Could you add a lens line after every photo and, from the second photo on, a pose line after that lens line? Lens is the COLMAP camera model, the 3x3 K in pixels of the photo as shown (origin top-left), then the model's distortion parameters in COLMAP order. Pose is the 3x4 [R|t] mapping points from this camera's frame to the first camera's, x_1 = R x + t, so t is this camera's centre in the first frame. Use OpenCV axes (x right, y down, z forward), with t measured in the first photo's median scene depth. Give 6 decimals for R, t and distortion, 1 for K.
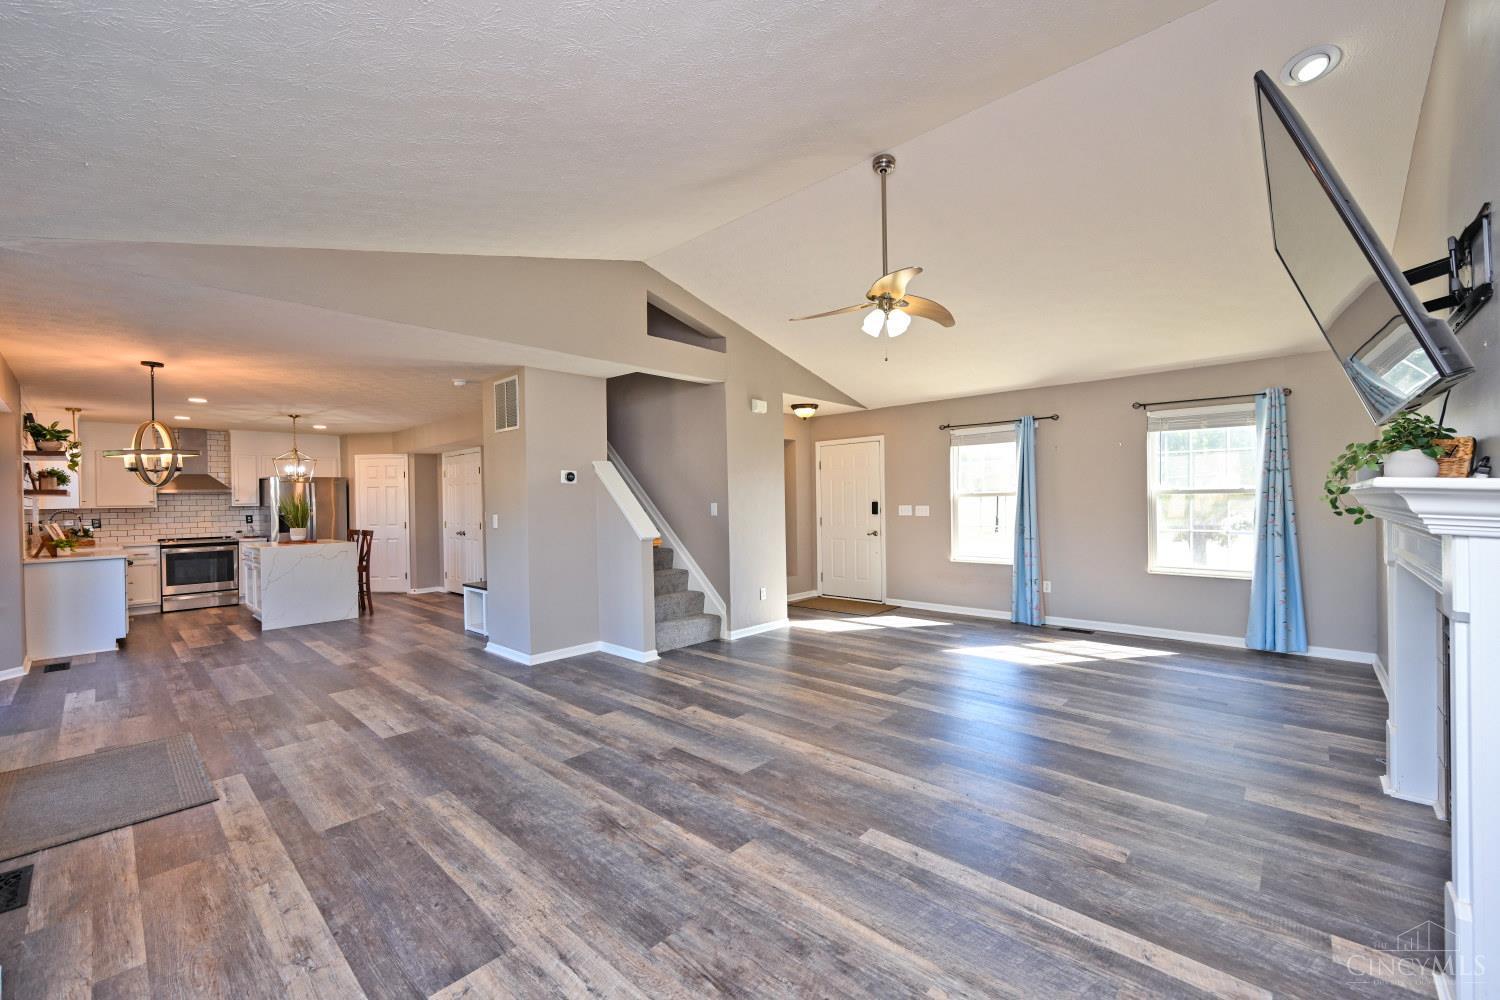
lens RADIAL K [[596.3, 0, 756.9], [0, 596.3, 502.9], [0, 0, 1]] dist [0.000288, -0.000167]
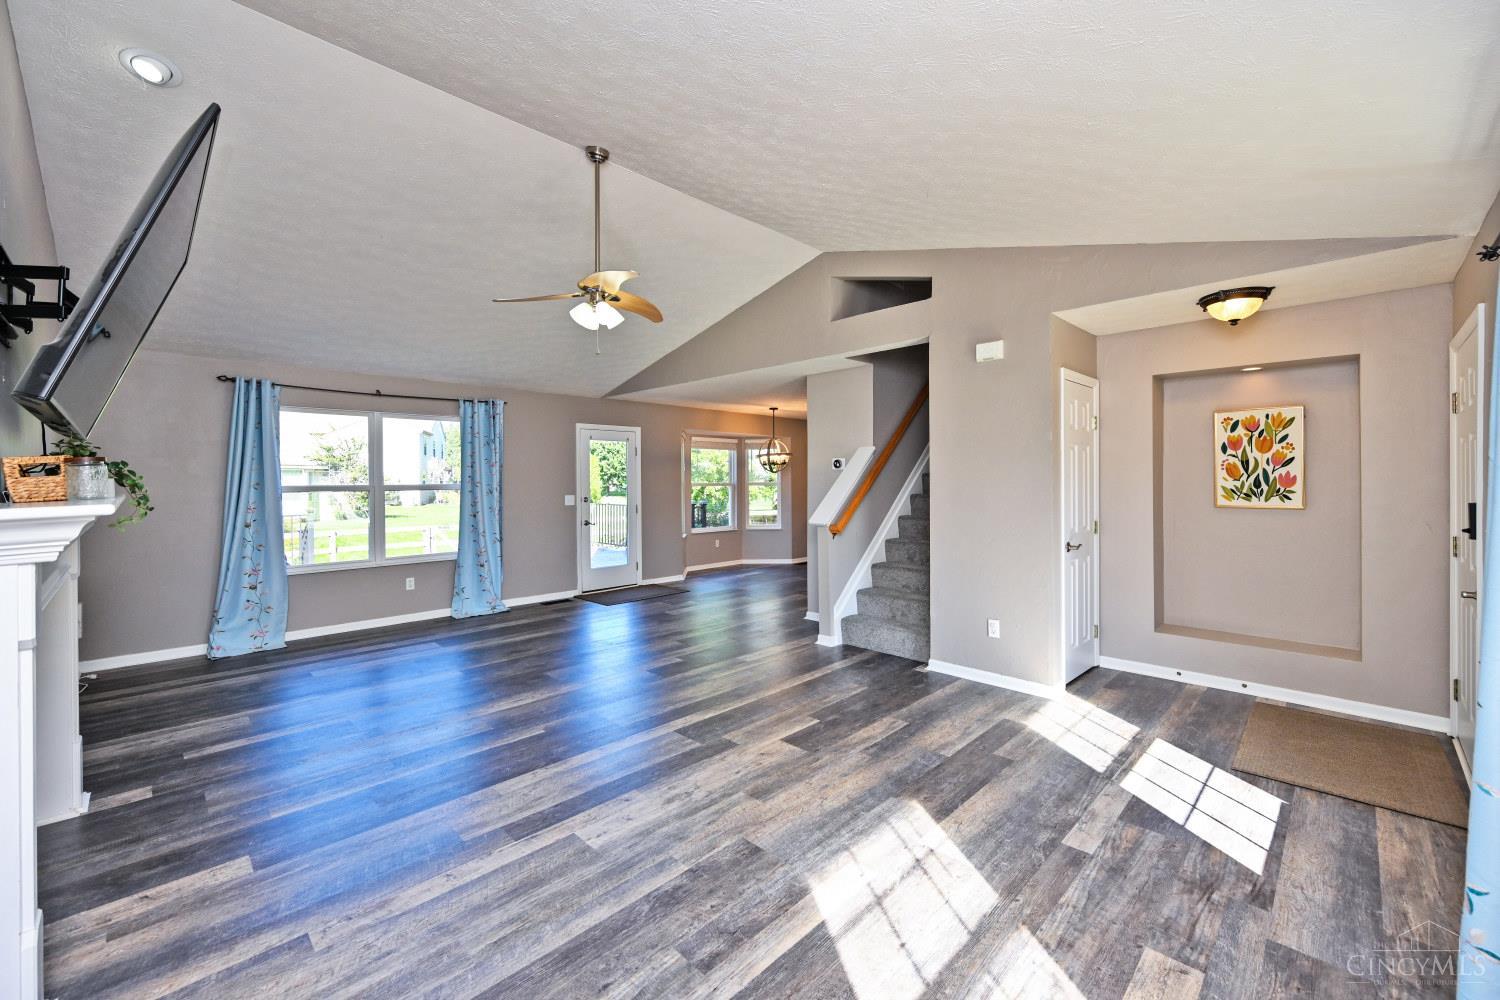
lens RADIAL K [[611.7, 0, 749.5], [0, 611.7, 482.0], [0, 0, 1]] dist [-0.000425, 0.000068]
pose [[-0.043385, 0.020412, -0.998850, 1.005134], [0.001911, 0.999791, 0.020349, -0.039844], [0.999057, -0.001026, -0.043415, 1.068079]]
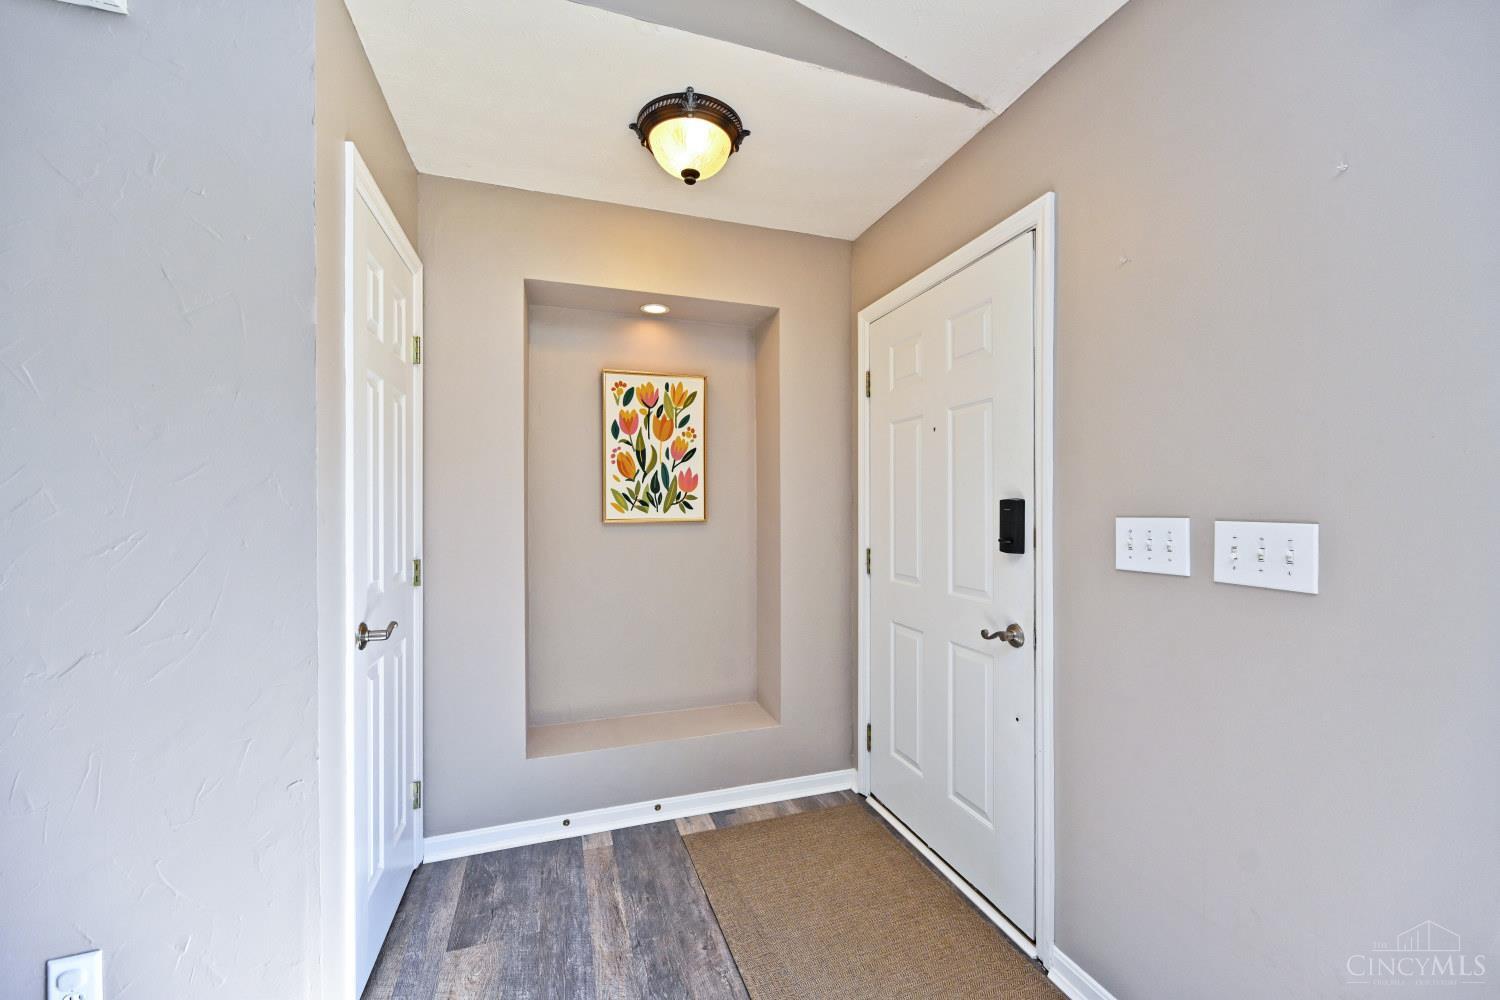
lens RADIAL K [[596.3, 0, 756.9], [0, 596.3, 502.9], [0, 0, 1]] dist [0.000288, -0.000167]
pose [[0.873259, 0.011164, -0.487128, 0.398402], [-0.012688, 0.999919, 0.000172, 0.001282], [0.487091, 0.006031, 0.873330, 1.332623]]
